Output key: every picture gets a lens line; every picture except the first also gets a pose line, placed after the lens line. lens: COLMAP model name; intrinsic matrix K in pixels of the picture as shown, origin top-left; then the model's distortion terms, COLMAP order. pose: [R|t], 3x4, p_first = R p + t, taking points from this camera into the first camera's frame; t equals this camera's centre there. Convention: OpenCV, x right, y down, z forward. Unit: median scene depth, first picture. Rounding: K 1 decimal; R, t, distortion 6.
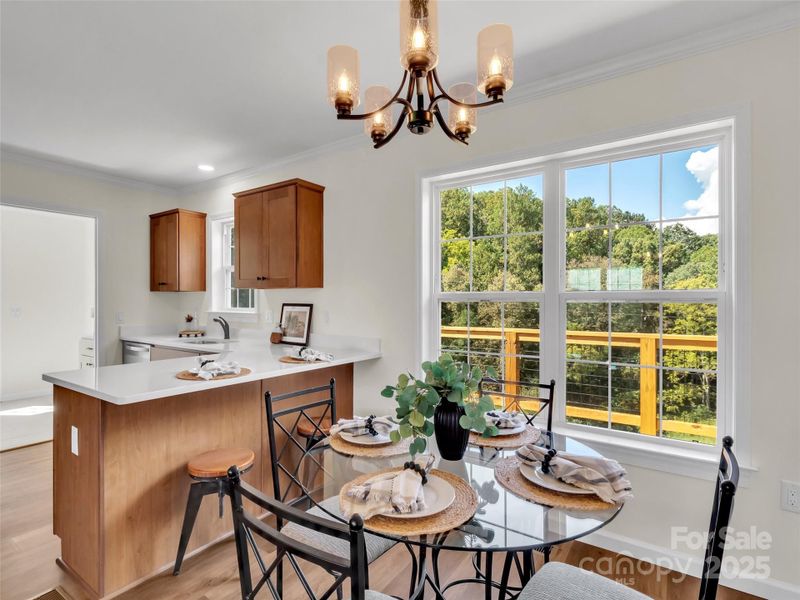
lens RADIAL K [[410.5, 0, 394.4], [0, 410.5, 305.0], [0, 0, 1]] dist [0.006269, -0.003499]
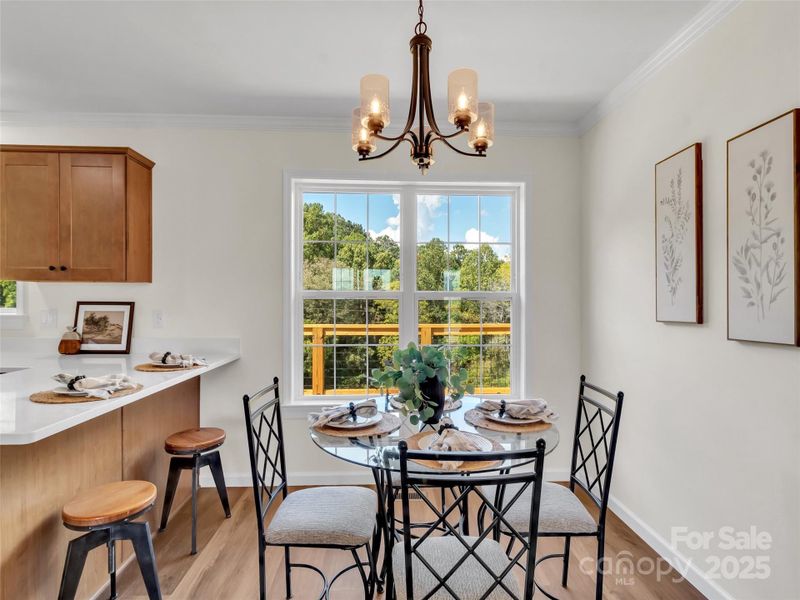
lens RADIAL K [[410.5, 0, 404.4], [0, 410.5, 303.7], [0, 0, 1]] dist [0.006269, -0.003499]
pose [[0.793981, -0.005587, 0.607917, -0.296143], [0.004255, 0.999984, 0.003633, 0.000321], [-0.607927, -0.000298, 0.793993, 0.019743]]
